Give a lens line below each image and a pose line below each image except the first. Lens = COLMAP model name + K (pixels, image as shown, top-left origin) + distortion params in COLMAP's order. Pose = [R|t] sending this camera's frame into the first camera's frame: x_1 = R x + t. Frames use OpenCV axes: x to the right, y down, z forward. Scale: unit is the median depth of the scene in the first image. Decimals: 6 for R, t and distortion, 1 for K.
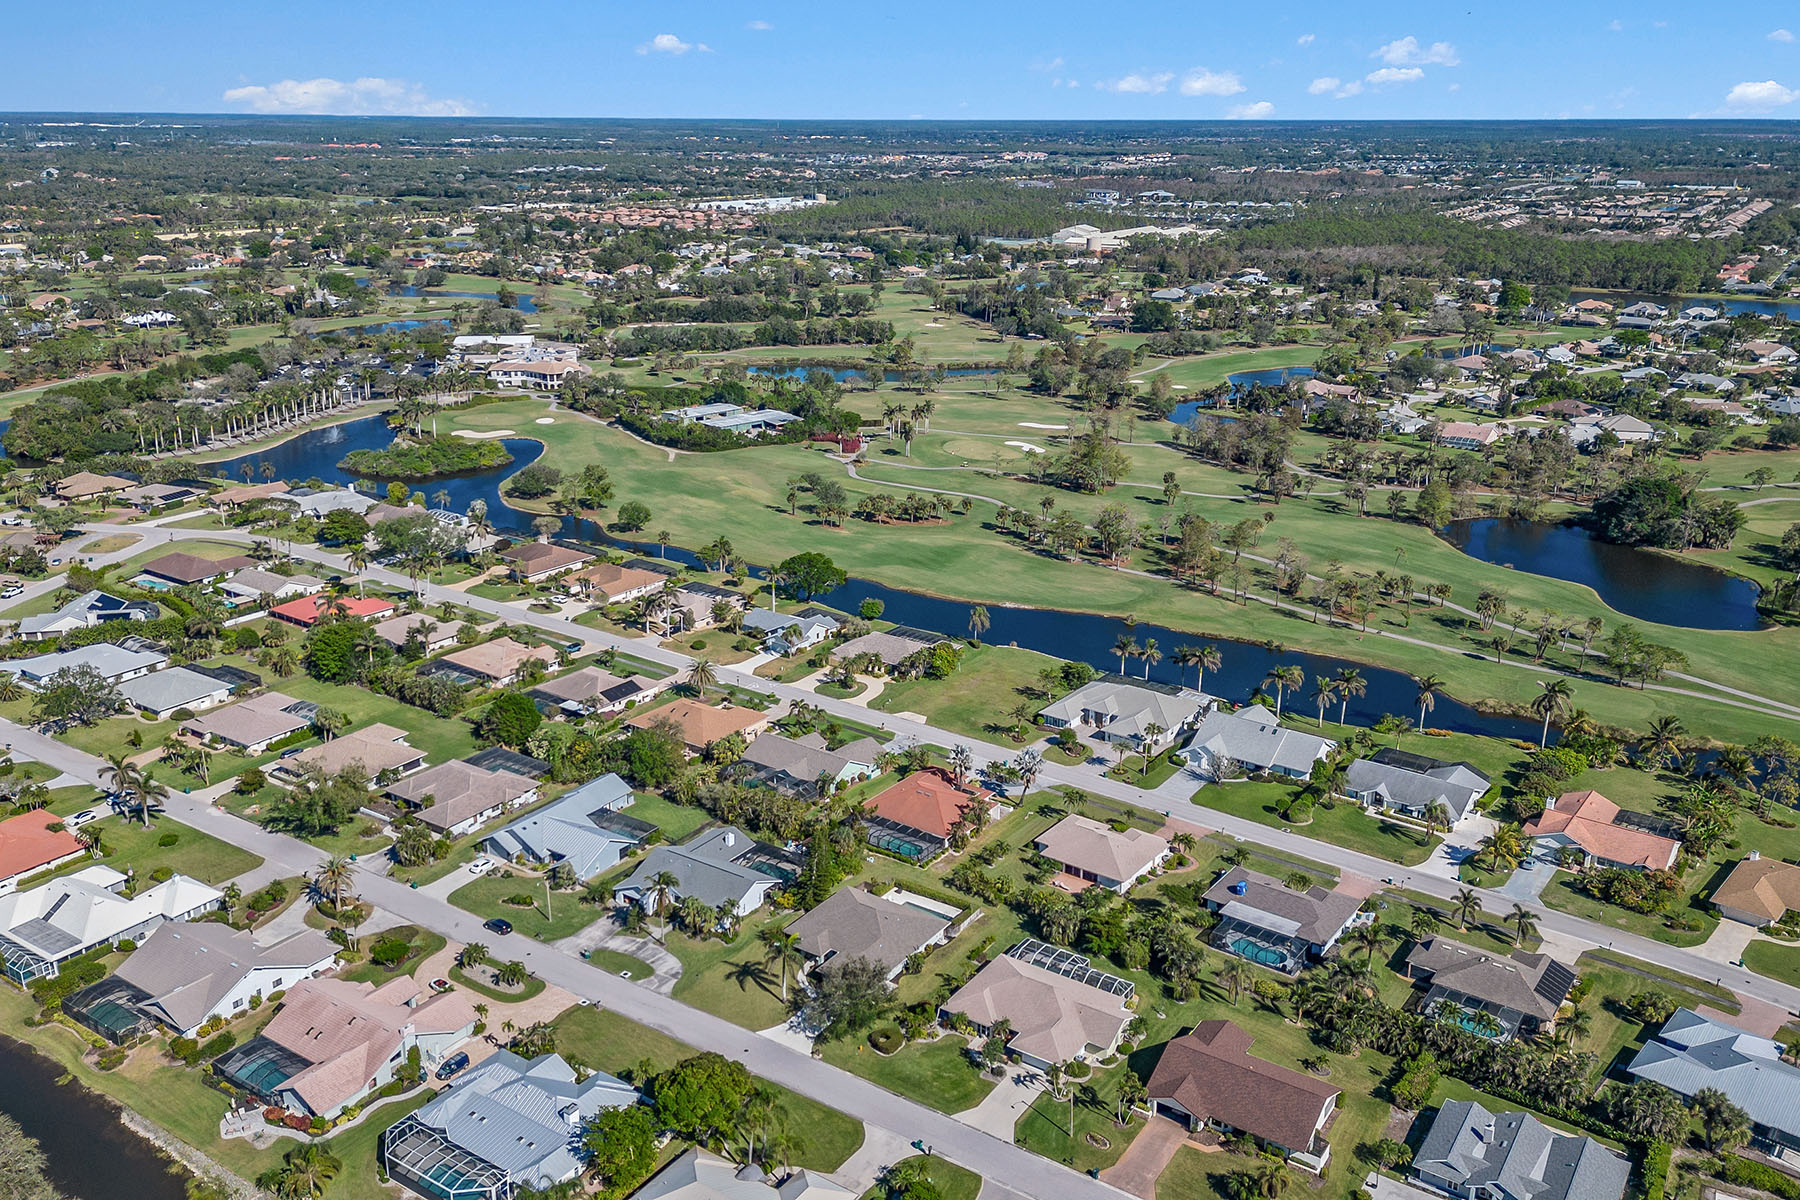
lens RADIAL K [[1478.7, 0, 893.5], [0, 1478.7, 601.7], [0, 0, 1]] dist [0.115408, -0.142934]
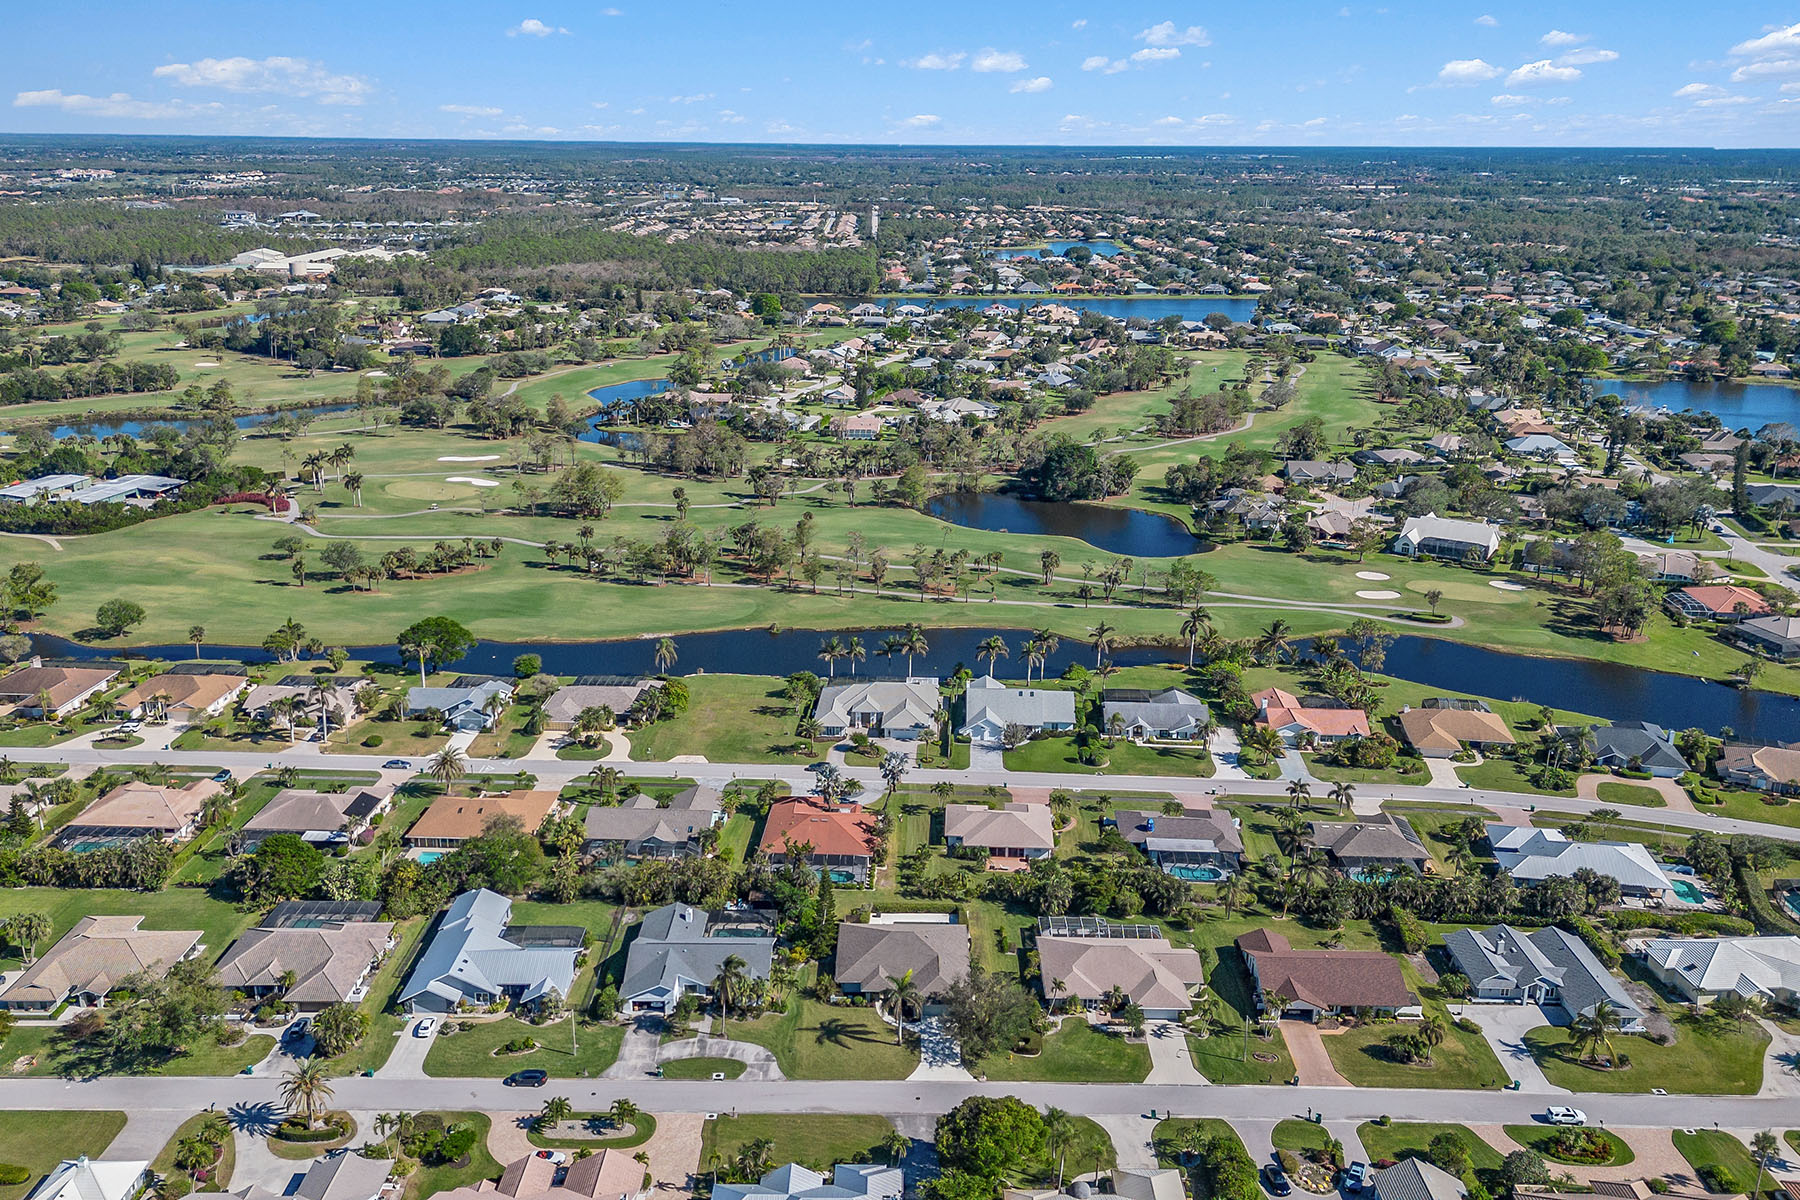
lens RADIAL K [[1478.7, 0, 893.5], [0, 1478.7, 601.7], [0, 0, 1]] dist [0.115408, -0.142934]
pose [[0.831895, -0.162841, 0.530503, -0.330112], [0.169005, 0.984909, 0.037303, -0.032021], [-0.528571, 0.058625, 0.846862, 0.096849]]
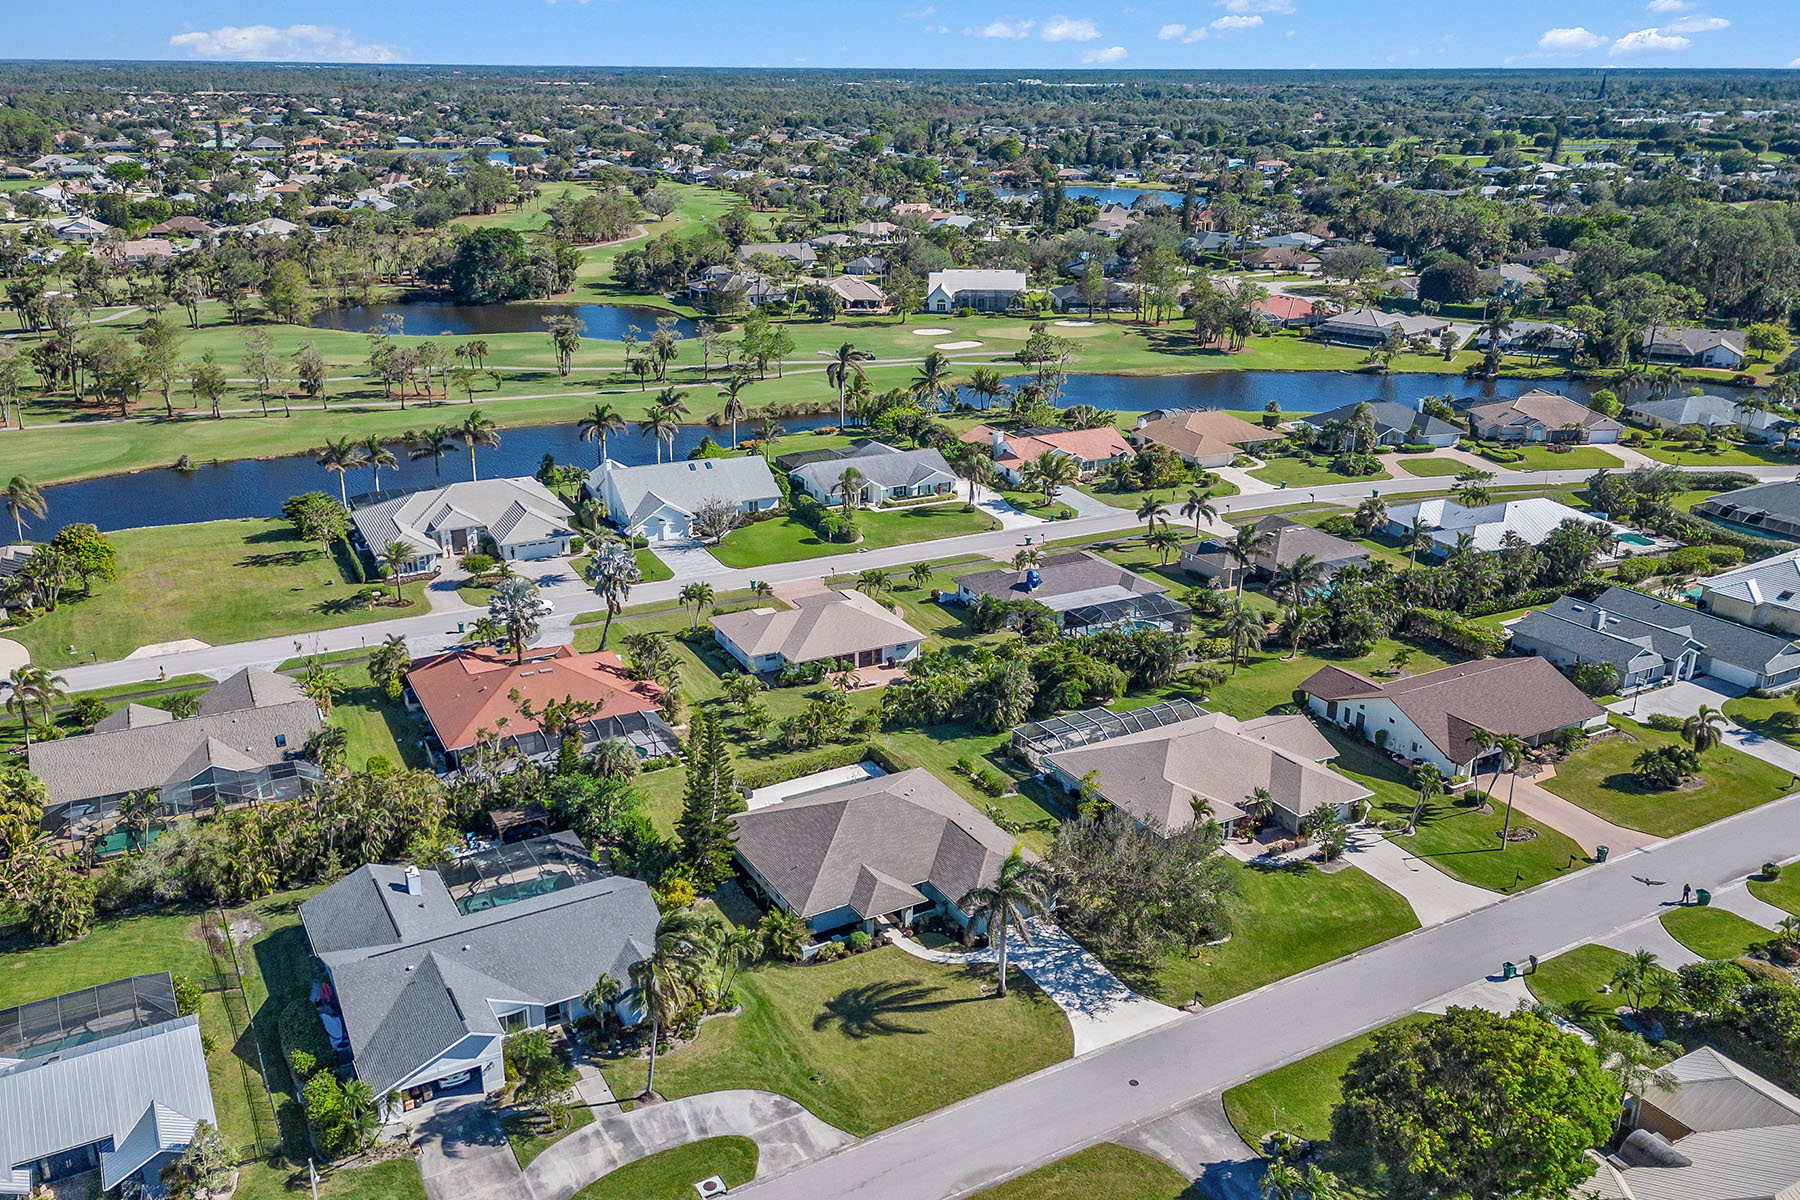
lens RADIAL K [[1478.7, 0, 893.5], [0, 1478.7, 601.7], [0, 0, 1]] dist [0.115408, -0.142934]
pose [[0.444641, -0.305101, 0.842145, -0.275359], [0.277123, 0.940928, 0.194572, 0.027821], [-0.851761, 0.146863, 0.502926, 0.464518]]
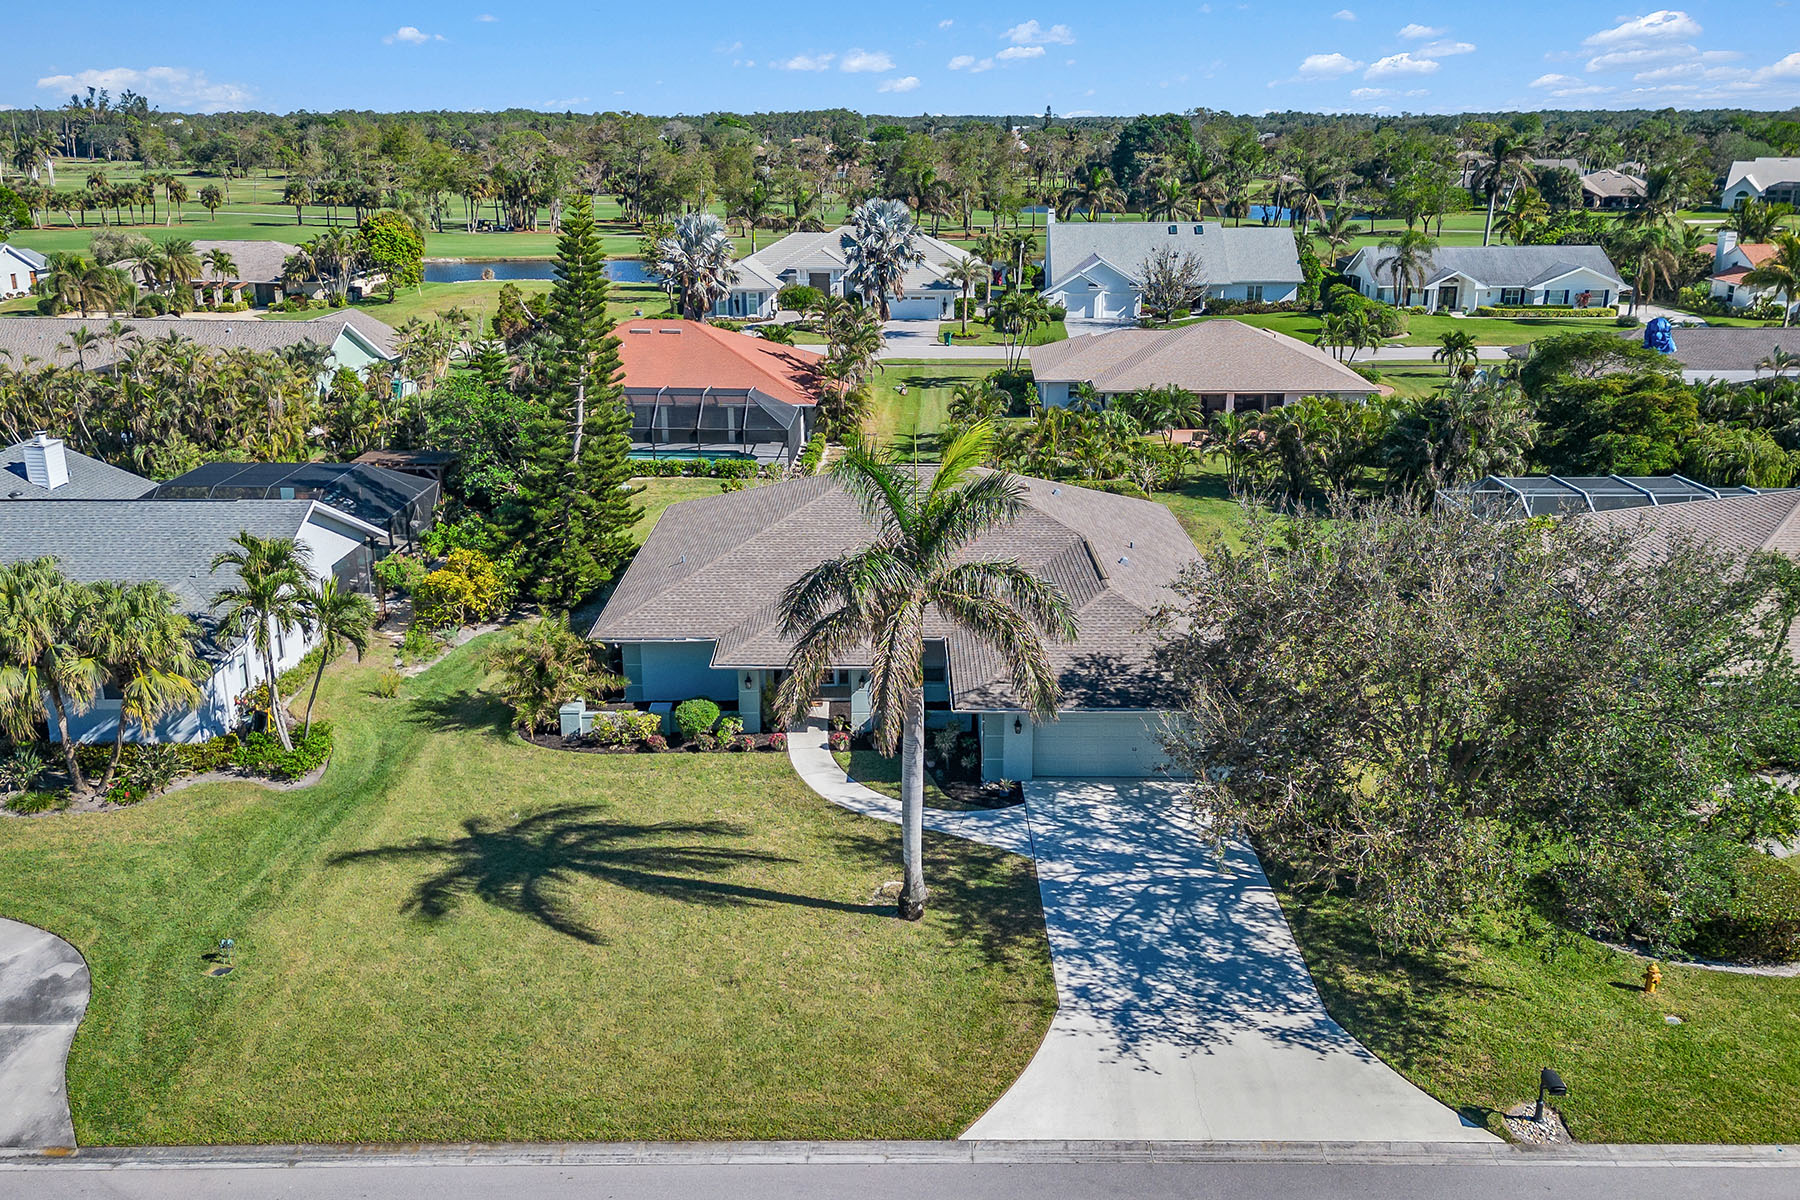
lens RADIAL K [[1522.9, 0, 889.9], [0, 1522.9, 600.5], [0, 0, 1]] dist [0.092218, -0.112313]
pose [[0.830726, -0.171087, 0.529738, -0.094204], [0.178312, 0.983243, 0.037928, 0.138628], [-0.527350, 0.062951, 0.847313, 0.520396]]
